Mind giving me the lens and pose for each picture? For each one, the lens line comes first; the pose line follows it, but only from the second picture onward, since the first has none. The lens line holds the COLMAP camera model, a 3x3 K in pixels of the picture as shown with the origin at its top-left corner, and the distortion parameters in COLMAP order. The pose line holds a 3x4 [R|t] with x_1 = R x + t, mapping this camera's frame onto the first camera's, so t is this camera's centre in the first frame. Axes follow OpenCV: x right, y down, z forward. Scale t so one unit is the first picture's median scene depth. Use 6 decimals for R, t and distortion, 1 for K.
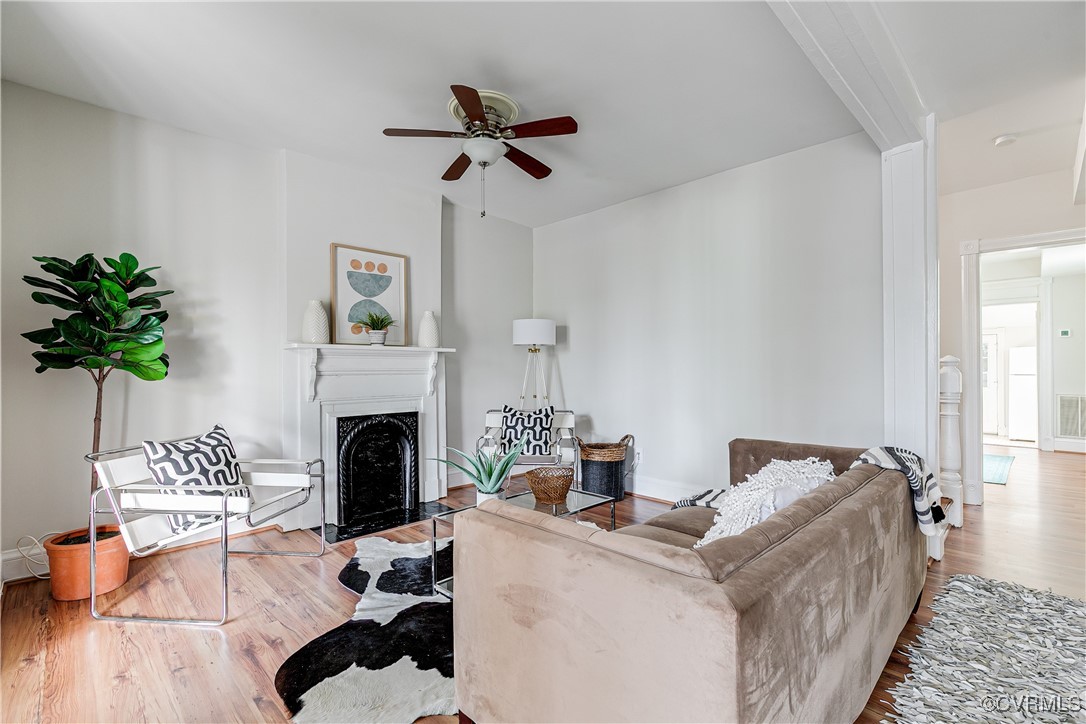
lens RADIAL K [[486.2, 0, 537.4], [0, 486.2, 364.7], [0, 0, 1]] dist [0.001094, -0.000376]
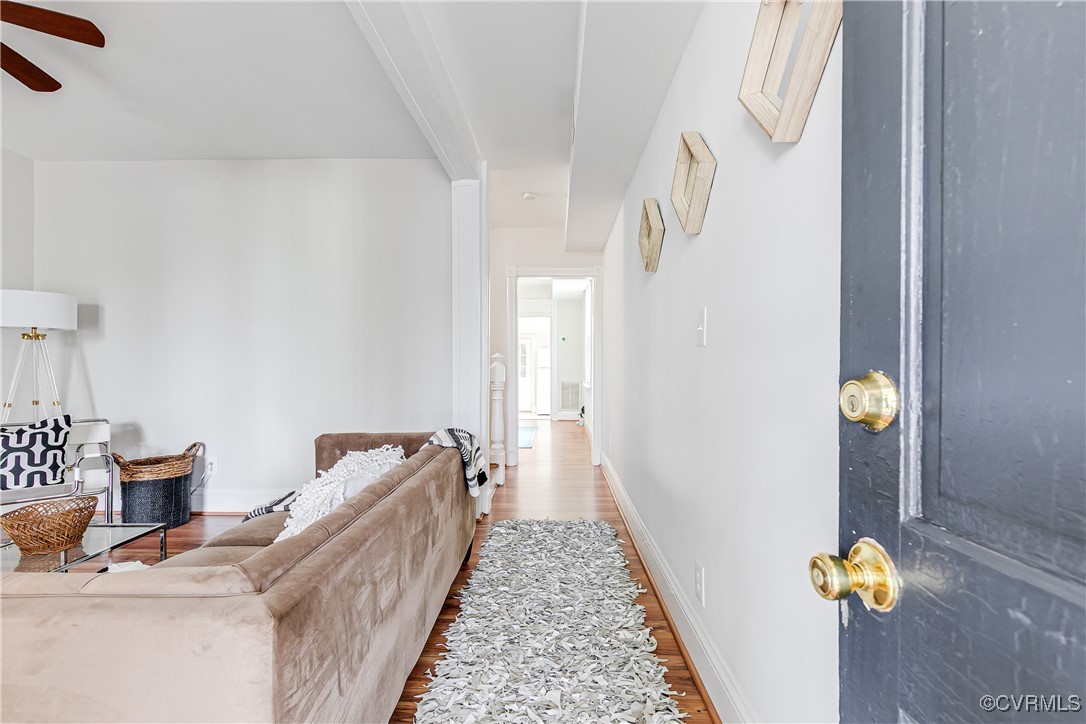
lens RADIAL K [[489.1, 0, 543.0], [0, 489.1, 362.0], [0, 0, 1]] dist [0.001343, -0.000185]
pose [[0.714714, 0.002797, 0.699411, 0.026673], [-0.006540, 0.999975, 0.002684, 0.000375], [-0.699386, -0.006493, 0.714715, -0.010381]]
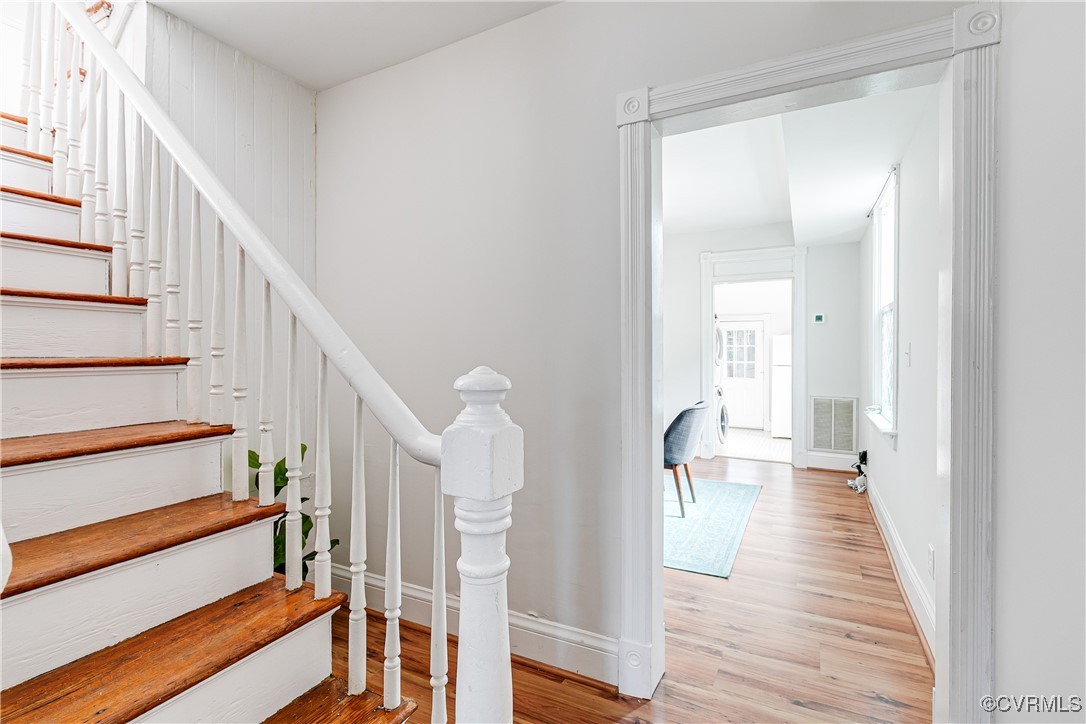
lens RADIAL K [[502.9, 0, 540.7], [0, 502.9, 363.9], [0, 0, 1]] dist [0.005787, -0.000689]
pose [[0.951978, -0.015774, 0.305759, 0.759334], [0.008130, 0.999622, 0.026258, -0.030093], [-0.306058, -0.022511, 0.951747, 0.674746]]
